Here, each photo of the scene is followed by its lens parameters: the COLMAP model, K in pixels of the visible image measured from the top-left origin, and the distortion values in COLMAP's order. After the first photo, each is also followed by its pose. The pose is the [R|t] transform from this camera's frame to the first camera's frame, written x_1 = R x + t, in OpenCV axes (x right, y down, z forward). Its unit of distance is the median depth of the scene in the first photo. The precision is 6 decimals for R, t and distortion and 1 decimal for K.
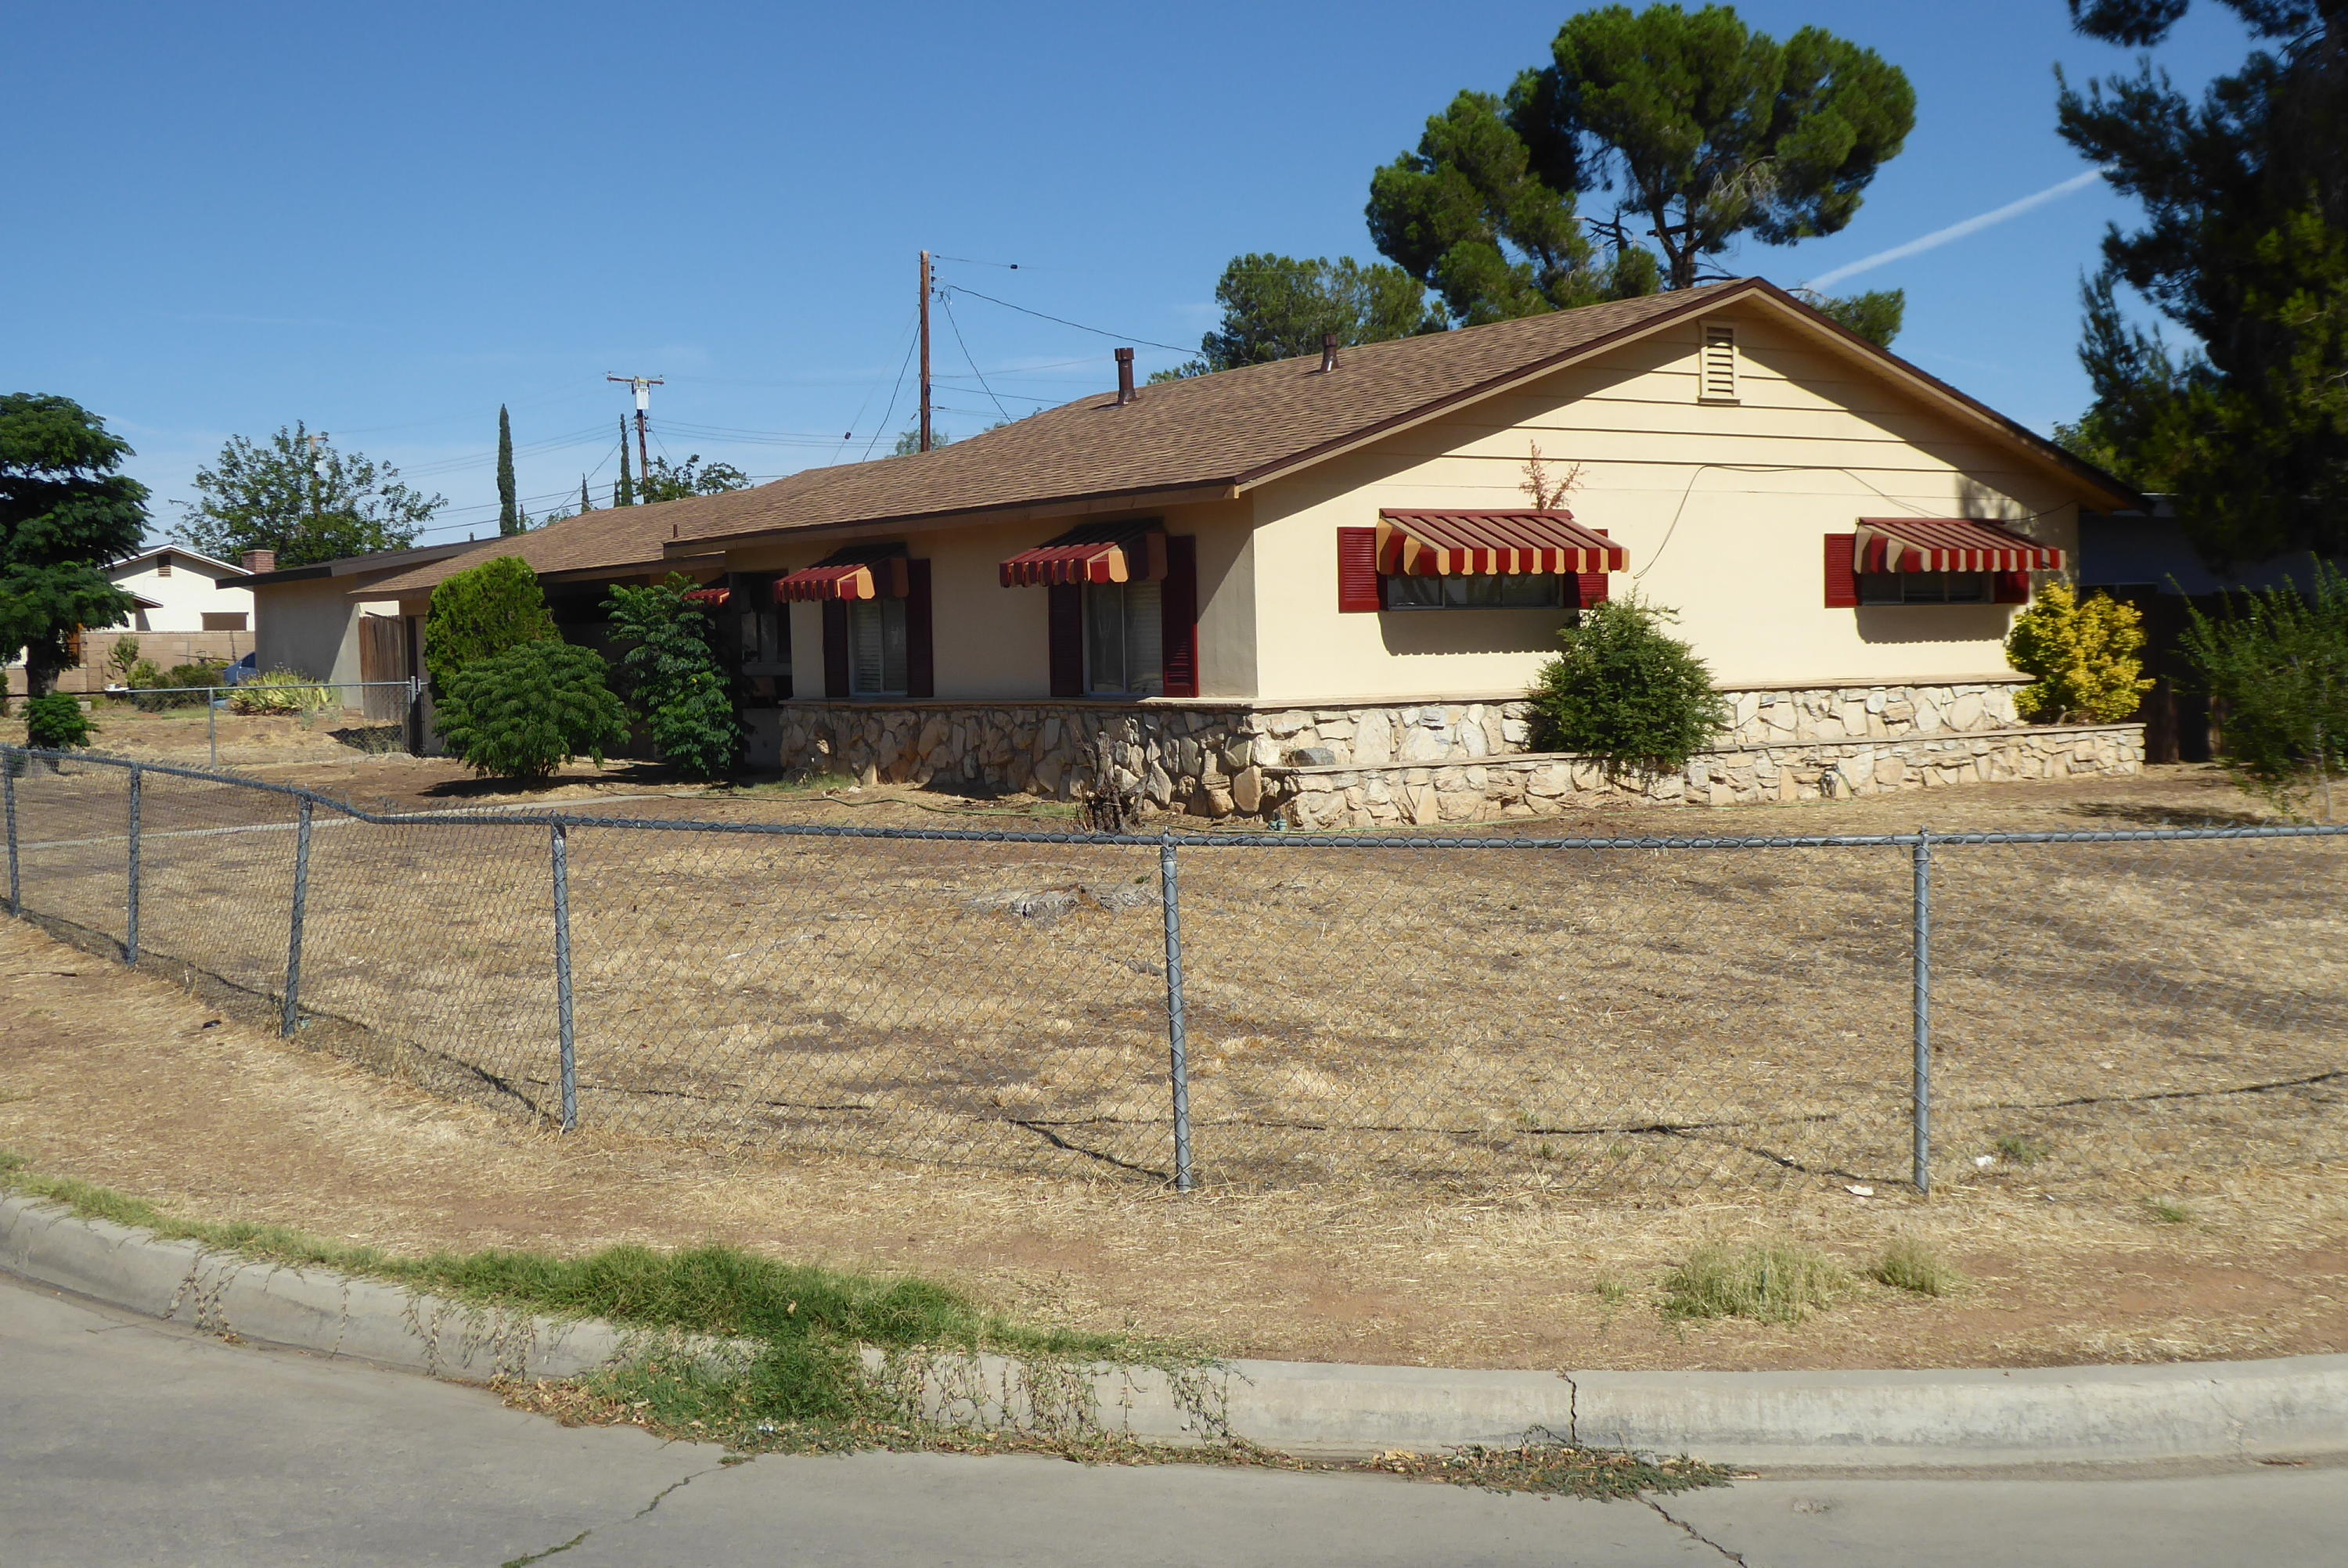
lens RADIAL K [[2618.6, 0, 1186.8], [0, 2618.6, 776.1], [0, 0, 1]] dist [0.041656, -0.139401]
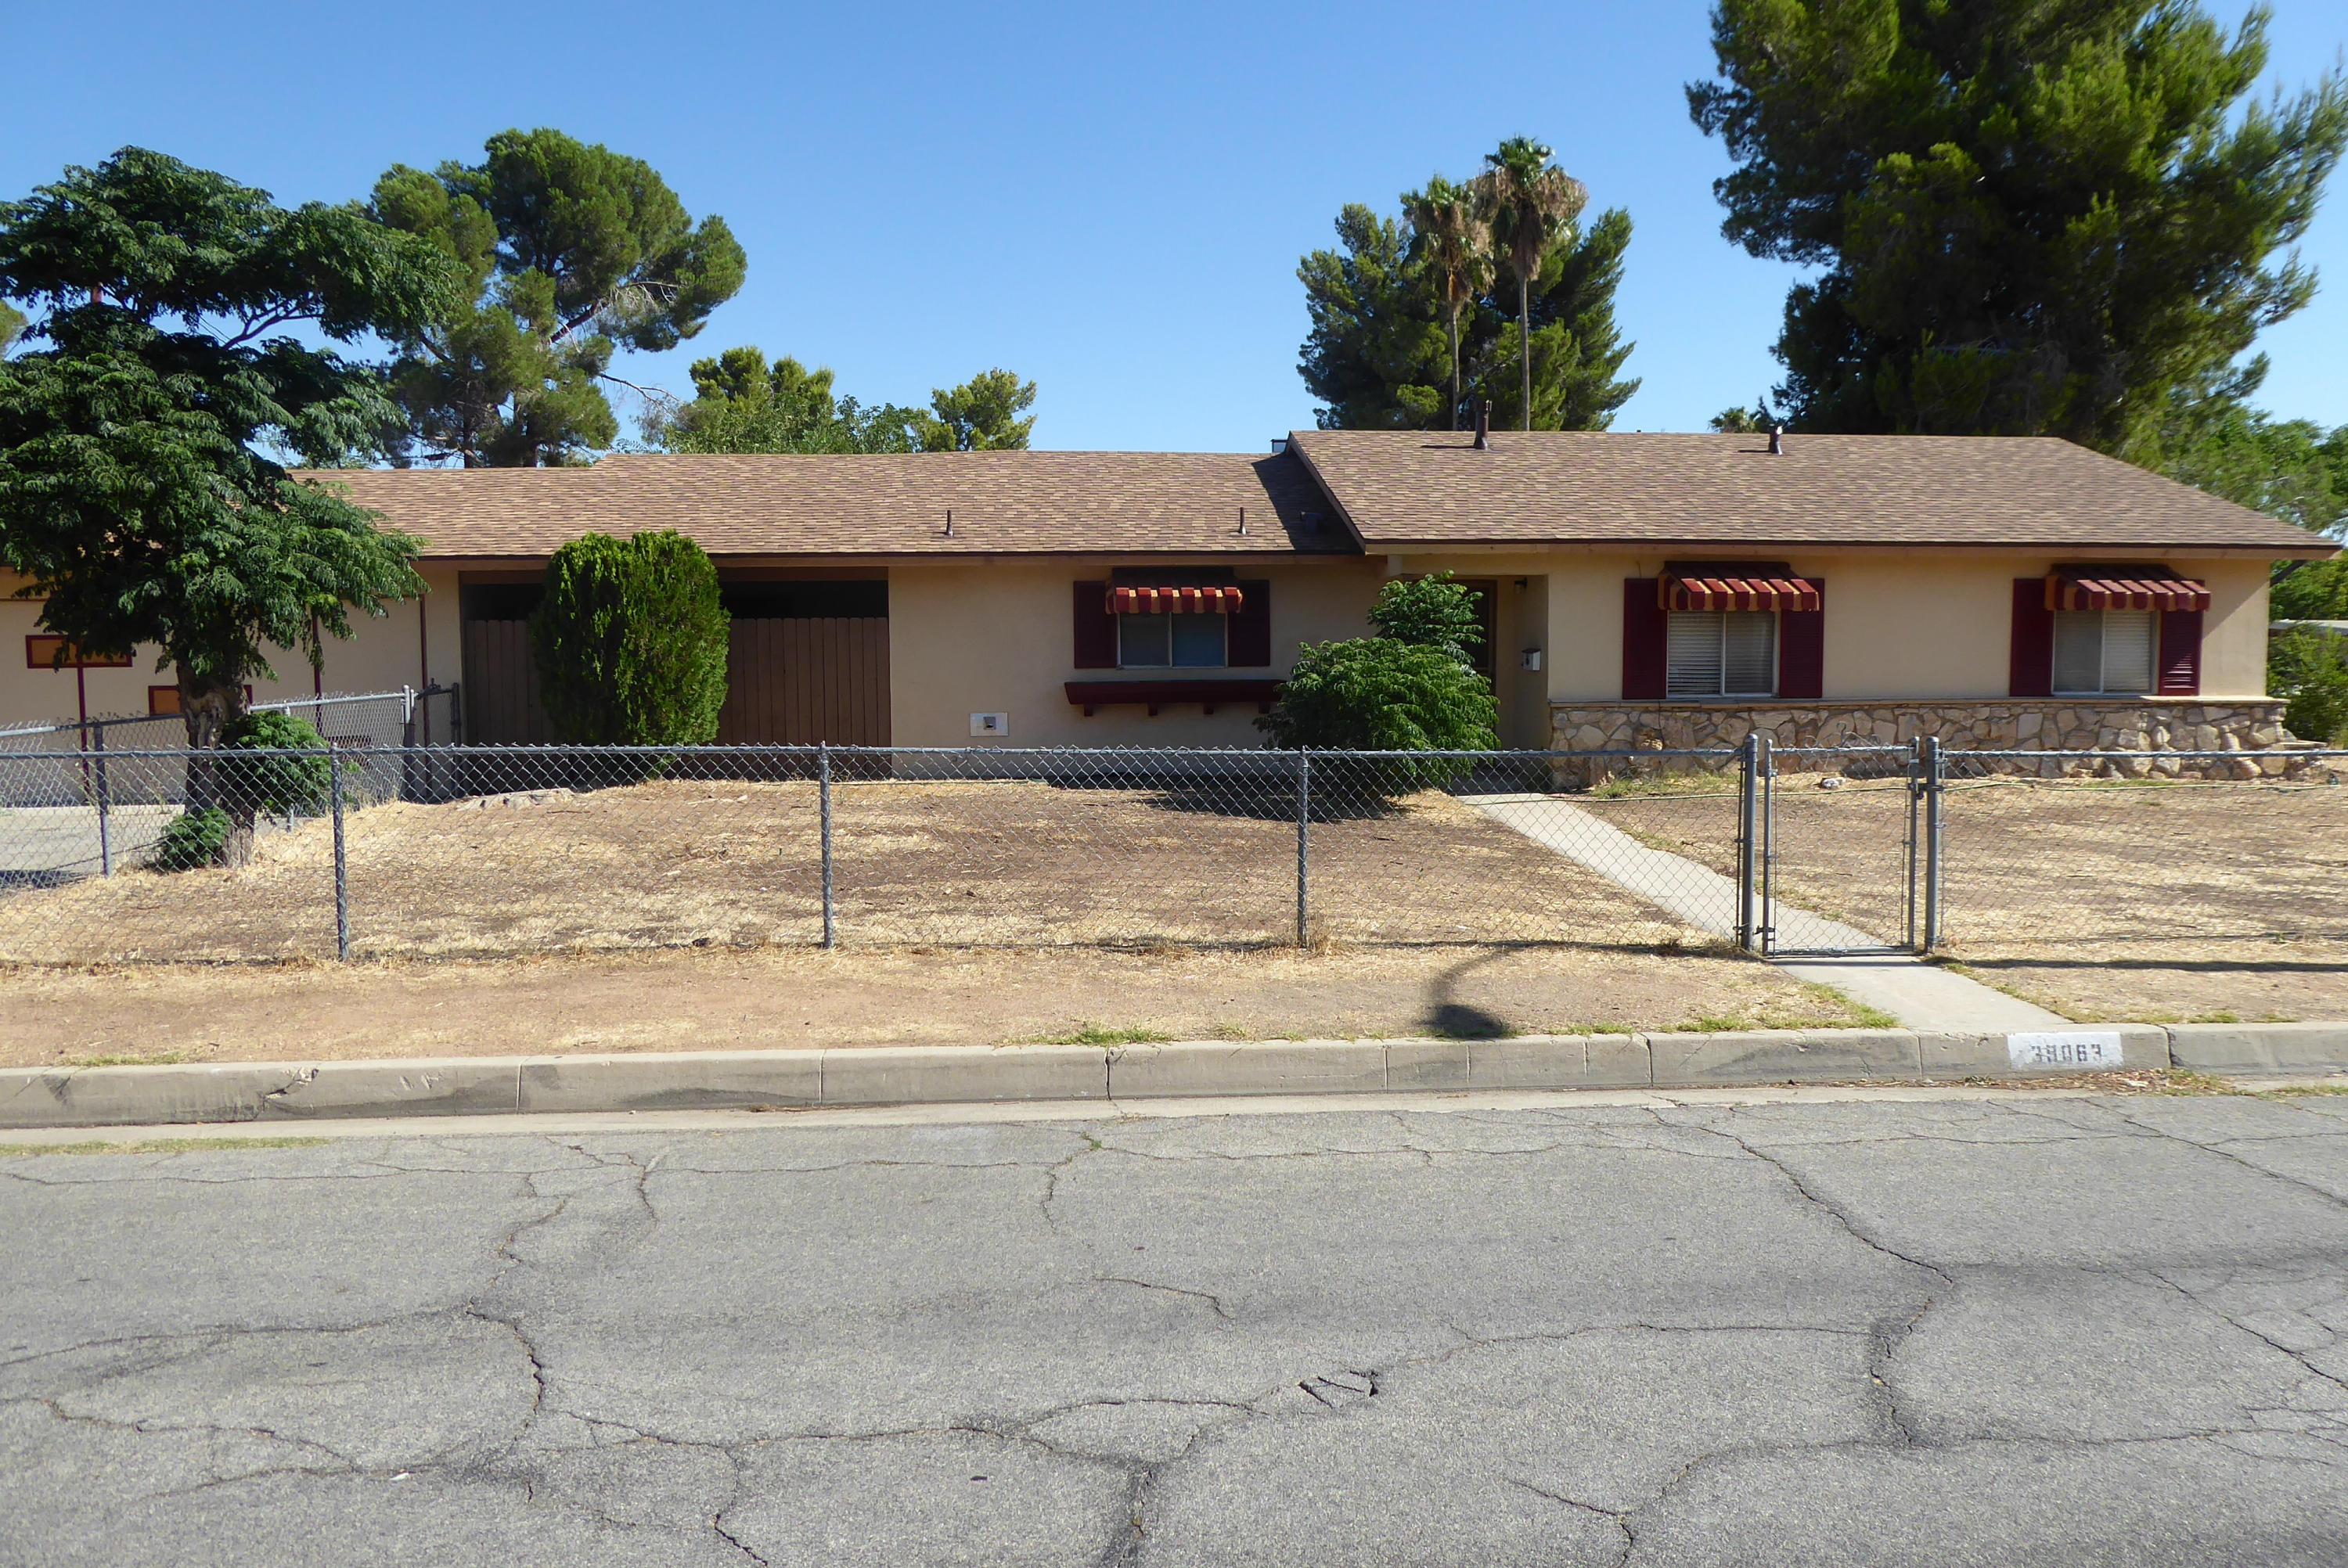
lens RADIAL K [[1708.9, 0, 1140.5], [0, 1708.9, 777.4], [0, 0, 1]] dist [-0.020923, -0.014401]
pose [[0.503743, -0.045628, 0.862648, -0.926974], [0.033652, 0.998883, 0.033182, -0.031029], [-0.863198, 0.012314, 0.504716, 0.902844]]
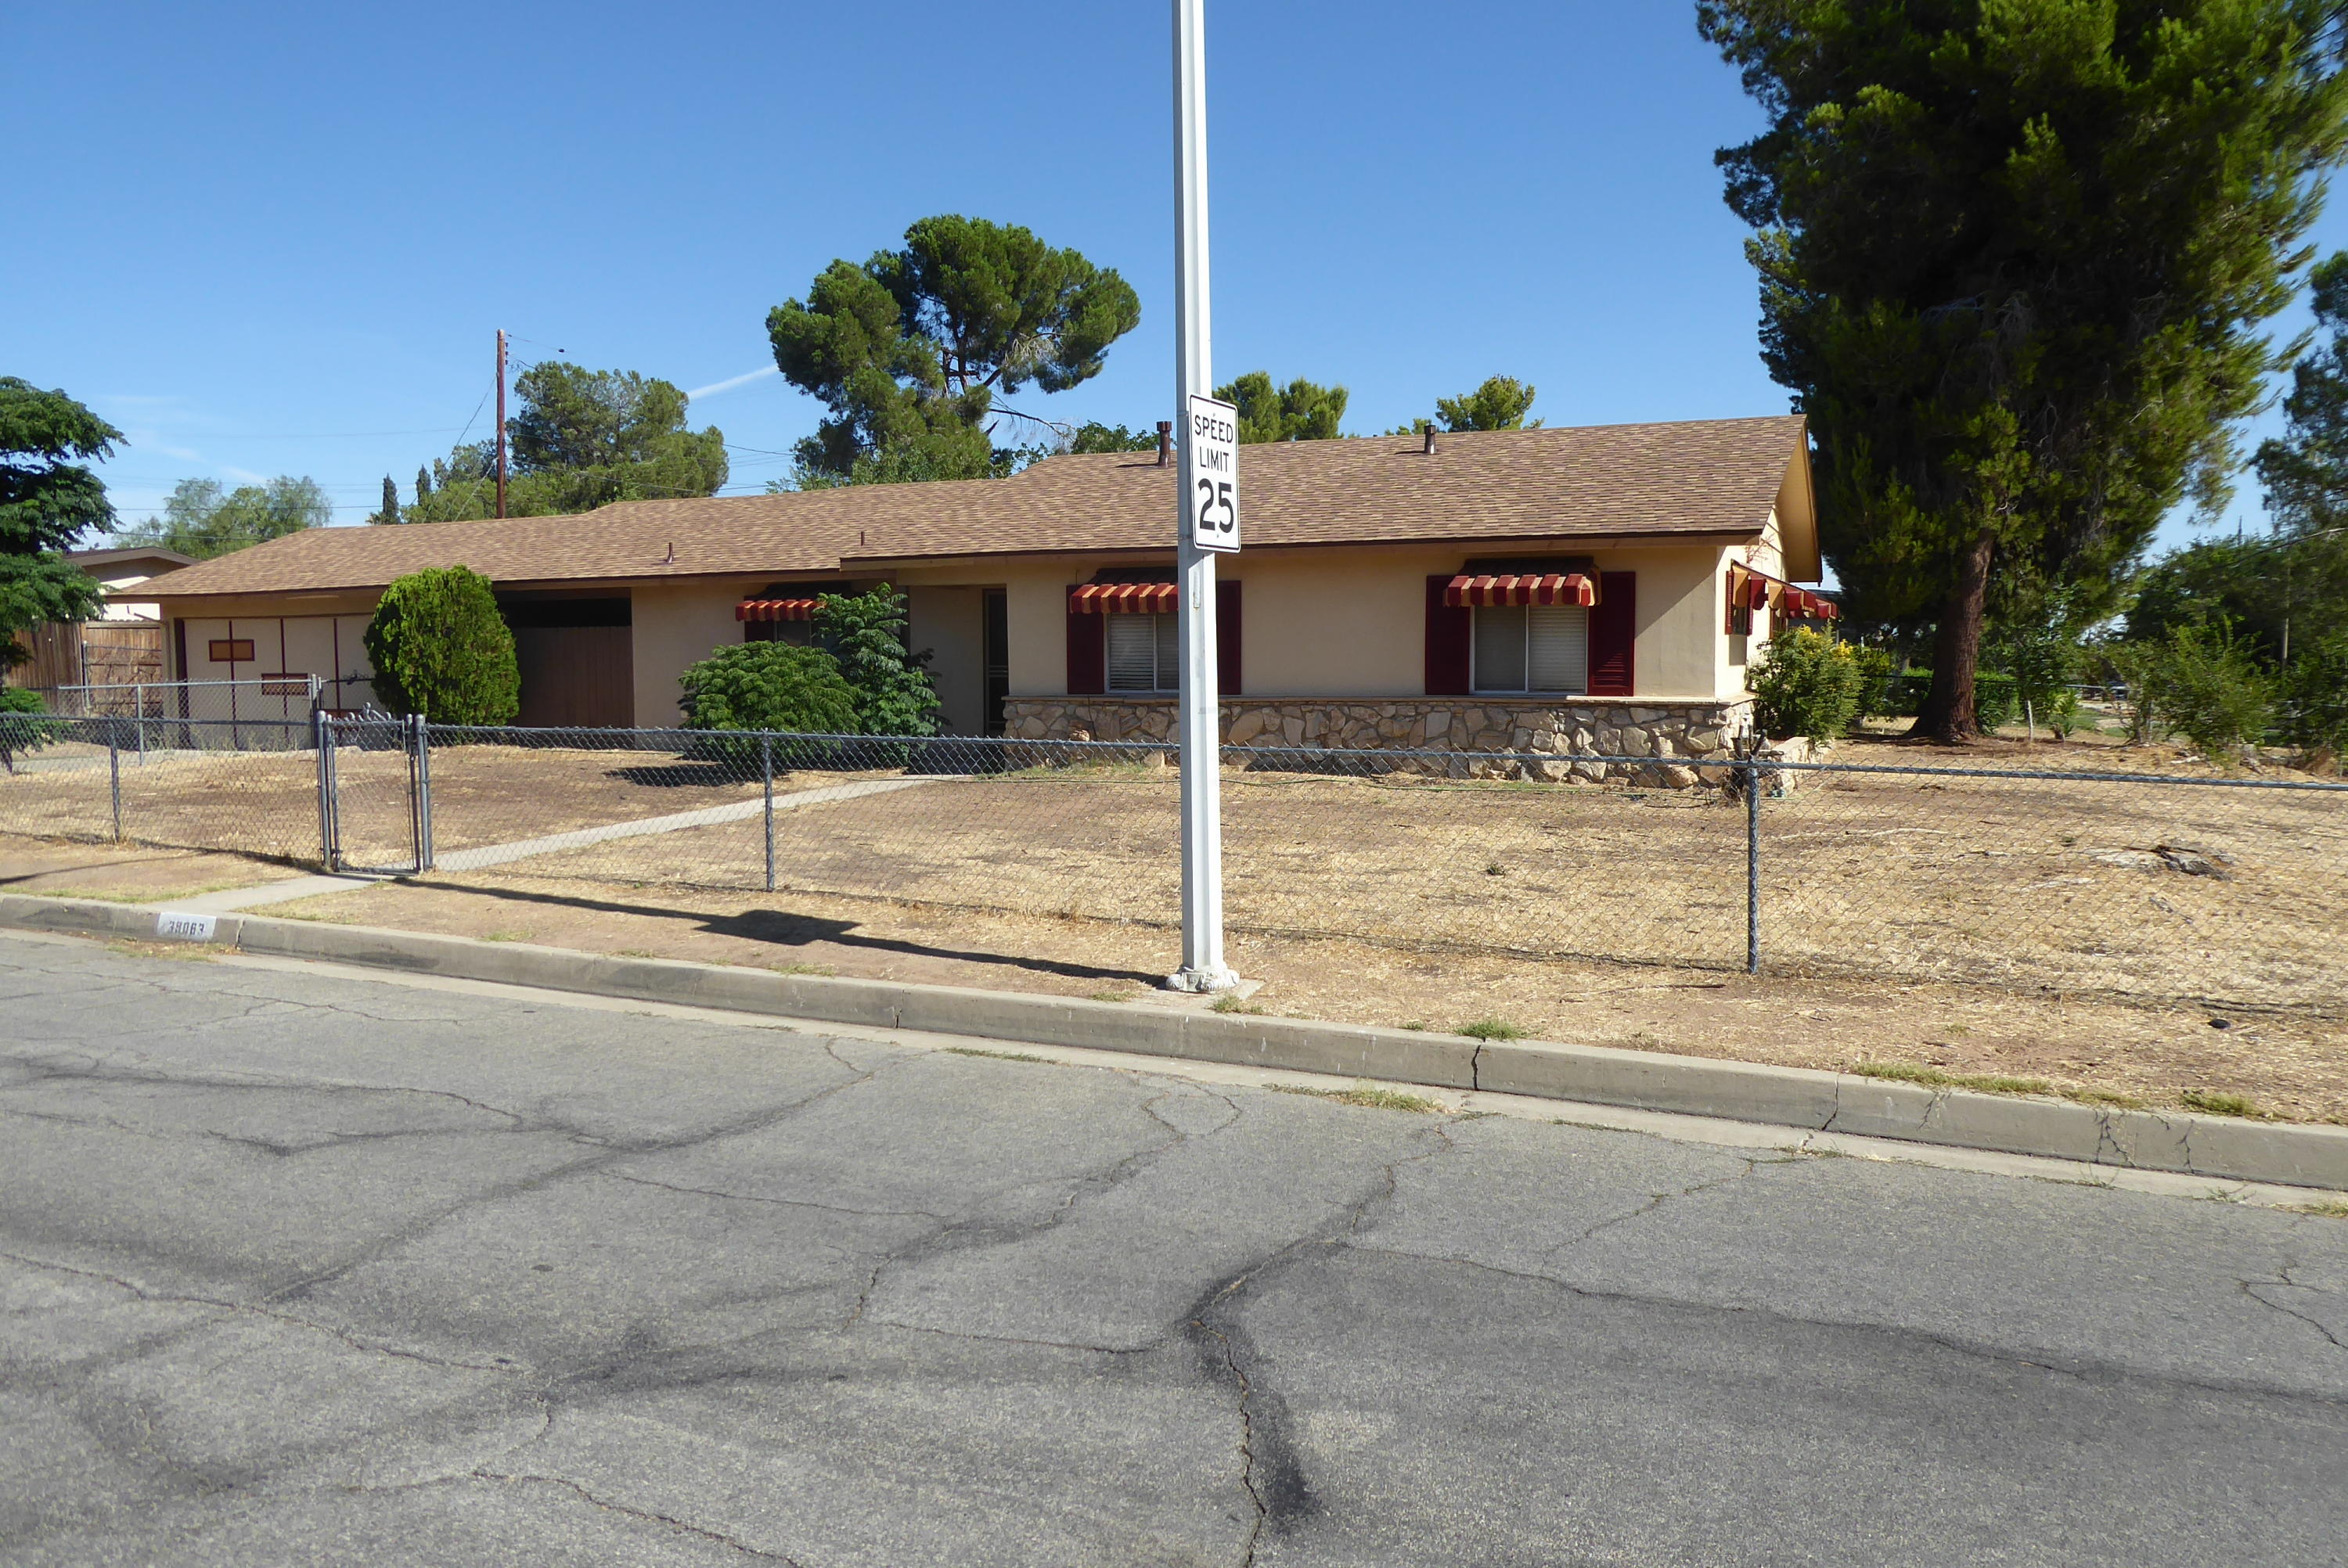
lens RADIAL K [[1695.7, 0, 1174.0], [0, 1695.7, 784.0], [0, 0, 1]] dist [-0.028815, 0.000856]
pose [[0.847668, -0.023504, 0.530006, -0.556039], [0.012151, 0.999616, 0.024895, -0.008859], [-0.530387, -0.014663, 0.847629, 0.357142]]
